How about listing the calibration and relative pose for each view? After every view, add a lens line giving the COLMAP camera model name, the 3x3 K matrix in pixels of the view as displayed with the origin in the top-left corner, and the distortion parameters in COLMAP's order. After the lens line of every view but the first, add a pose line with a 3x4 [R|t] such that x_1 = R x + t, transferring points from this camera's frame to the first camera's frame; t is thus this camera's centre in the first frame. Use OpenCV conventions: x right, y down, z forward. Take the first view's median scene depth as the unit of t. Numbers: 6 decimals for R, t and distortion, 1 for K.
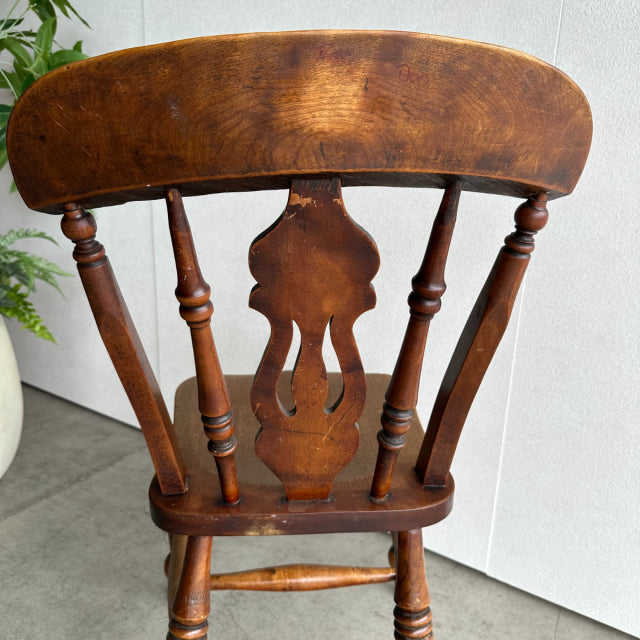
lens RADIAL K [[620.2, 0, 312.3], [0, 620.2, 315.4], [0, 0, 1]] dist [-0.006175, 0.000000]
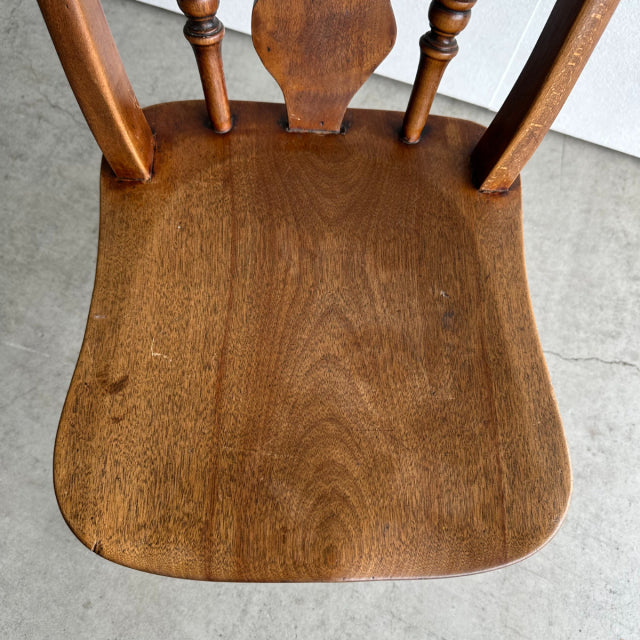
lens RADIAL K [[620.2, 0, 320.6], [0, 620.2, 330.5], [0, 0, 1]] dist [-0.006175, 0.000000]
pose [[0.962193, -0.253773, 0.098919, -0.119667], [0.056085, 0.539997, 0.839796, -0.168966], [-0.266533, -0.802498, 0.533814, 0.354612]]
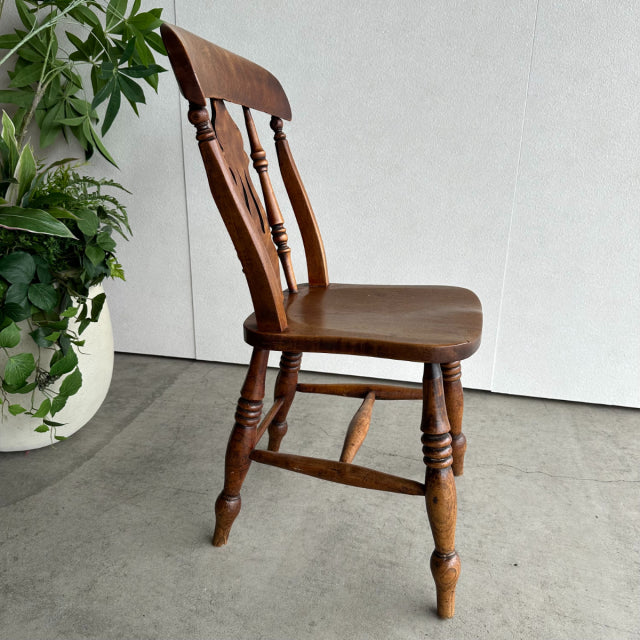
lens RADIAL K [[620.2, 0, 315.2], [0, 620.2, 319.6], [0, 0, 1]] dist [-0.006175, 0.000000]
pose [[0.929799, -0.135211, 0.342334, -0.611935], [0.117243, 0.990435, 0.072749, 0.095780], [-0.348896, -0.027506, 0.936758, -0.234465]]
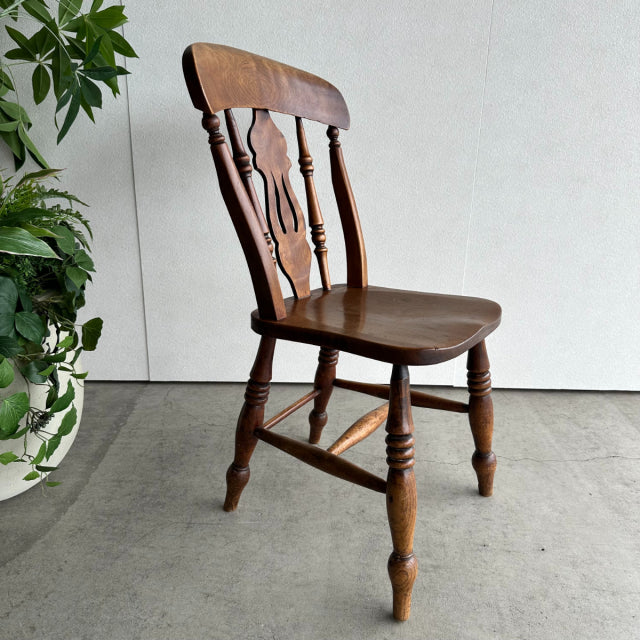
lens RADIAL K [[620.2, 0, 322.1], [0, 620.2, 316.9], [0, 0, 1]] dist [-0.006175, 0.000000]
pose [[0.815985, -0.189189, 0.546238, -0.822689], [0.163139, 0.981885, 0.096374, 0.047785], [-0.554576, 0.010473, 0.832067, -0.100491]]
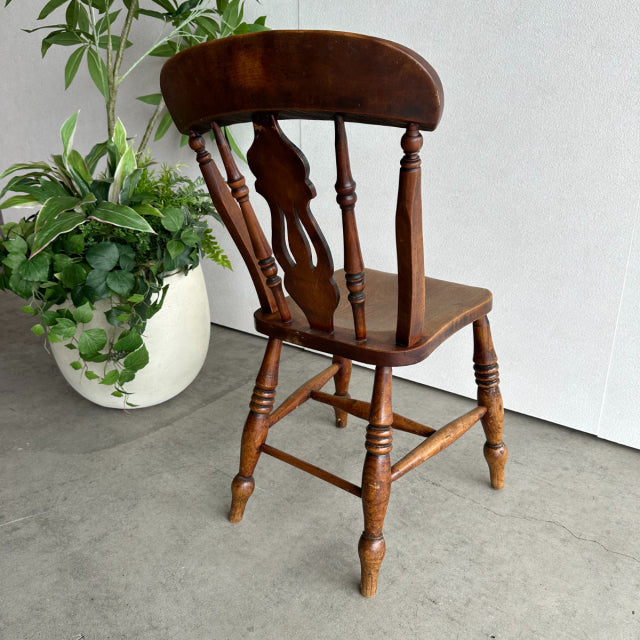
lens RADIAL K [[620.2, 0, 314.2], [0, 620.2, 317.1], [0, 0, 1]] dist [-0.006175, 0.000000]
pose [[0.998507, -0.022310, -0.049863, -0.239013], [0.025911, 0.997011, 0.072786, 0.069567], [0.048090, -0.073969, 0.996100, -0.283417]]
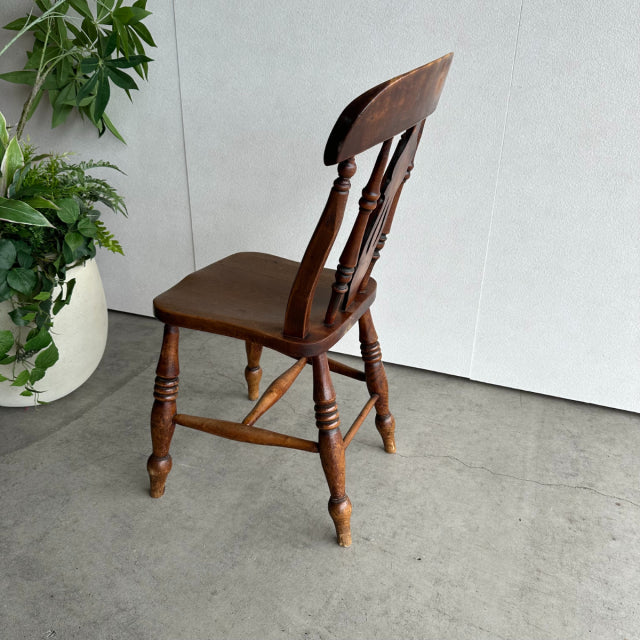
lens RADIAL K [[620.2, 0, 319.8], [0, 620.2, 318.6], [0, 0, 1]] dist [-0.006175, 0.000000]
pose [[0.974166, -0.109943, 0.197264, -0.365066], [0.079141, 0.984301, 0.157760, 0.010384], [-0.211511, -0.138072, 0.967574, -0.358966]]
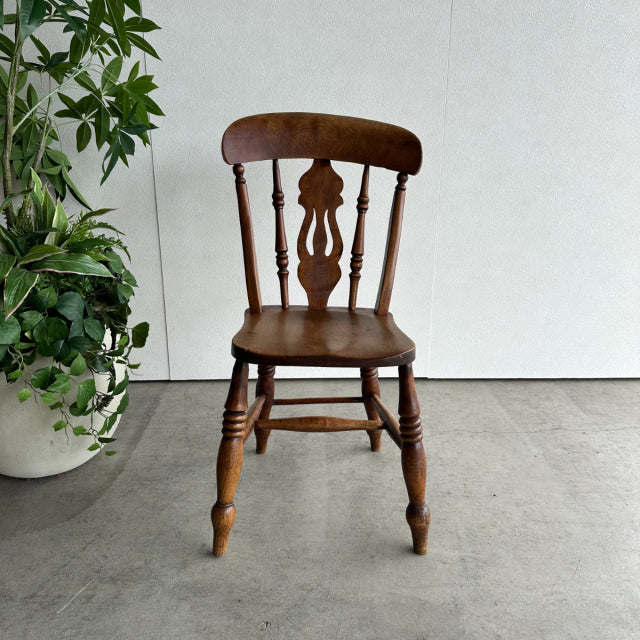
lens RADIAL K [[620.2, 0, 322.0], [0, 620.2, 315.8], [0, 0, 1]] dist [-0.006175, 0.000000]
pose [[0.800515, -0.194737, 0.566792, -0.998447], [0.185695, 0.979789, 0.074366, 0.046400], [-0.569819, 0.045720, 0.820498, -0.330584]]
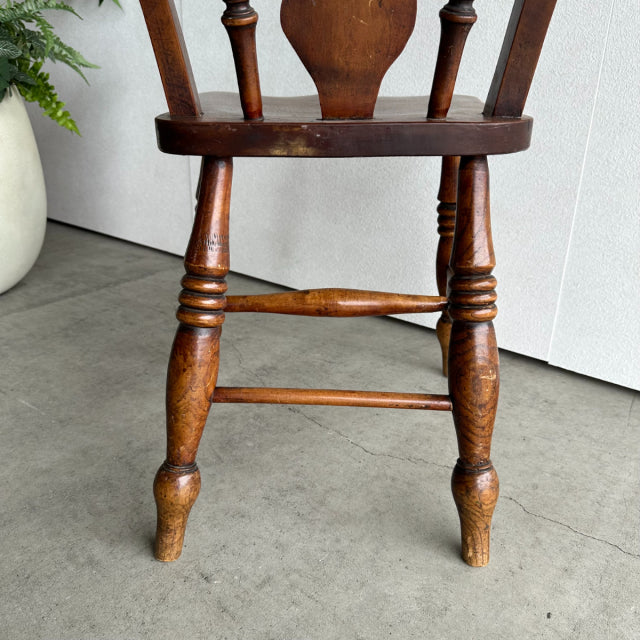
lens RADIAL K [[620.2, 0, 318.3], [0, 620.2, 314.8], [0, 0, 1]] dist [-0.006175, 0.000000]
pose [[0.997689, 0.020534, -0.064766, 0.007395], [-0.015094, 0.996403, 0.083389, 0.290073], [0.066245, -0.082218, 0.994410, 0.103706]]
